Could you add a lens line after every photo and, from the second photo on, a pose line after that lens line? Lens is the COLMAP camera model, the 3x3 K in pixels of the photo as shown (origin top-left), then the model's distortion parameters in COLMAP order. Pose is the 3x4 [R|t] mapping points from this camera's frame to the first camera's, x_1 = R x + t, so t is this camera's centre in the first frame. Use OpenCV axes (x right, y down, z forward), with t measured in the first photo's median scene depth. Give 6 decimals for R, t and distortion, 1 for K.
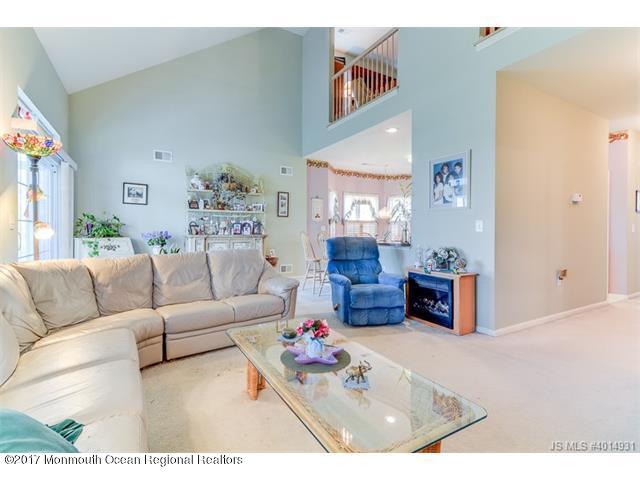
lens RADIAL K [[306.3, 0, 317.7], [0, 306.3, 239.0], [0, 0, 1]] dist [0.016004, -0.000982]
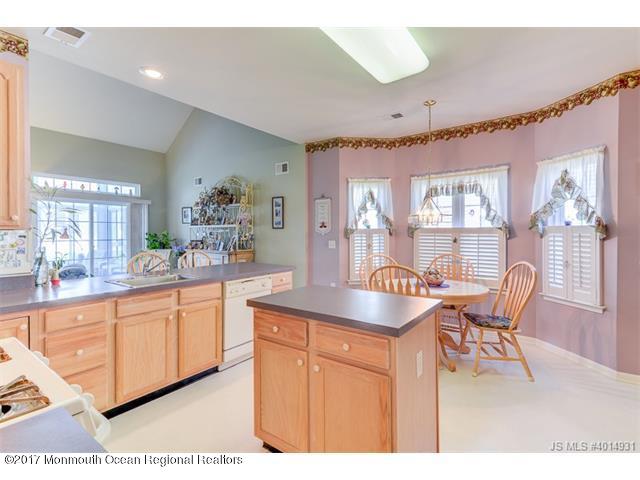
lens RADIAL K [[306.3, 0, 318.6], [0, 306.3, 235.9], [0, 0, 1]] dist [0.016004, -0.000982]
pose [[0.403921, 0.010159, -0.914738, 0.631612], [-0.015600, 0.999869, 0.004216, -0.058798], [0.914661, 0.012567, 0.404026, 0.775564]]
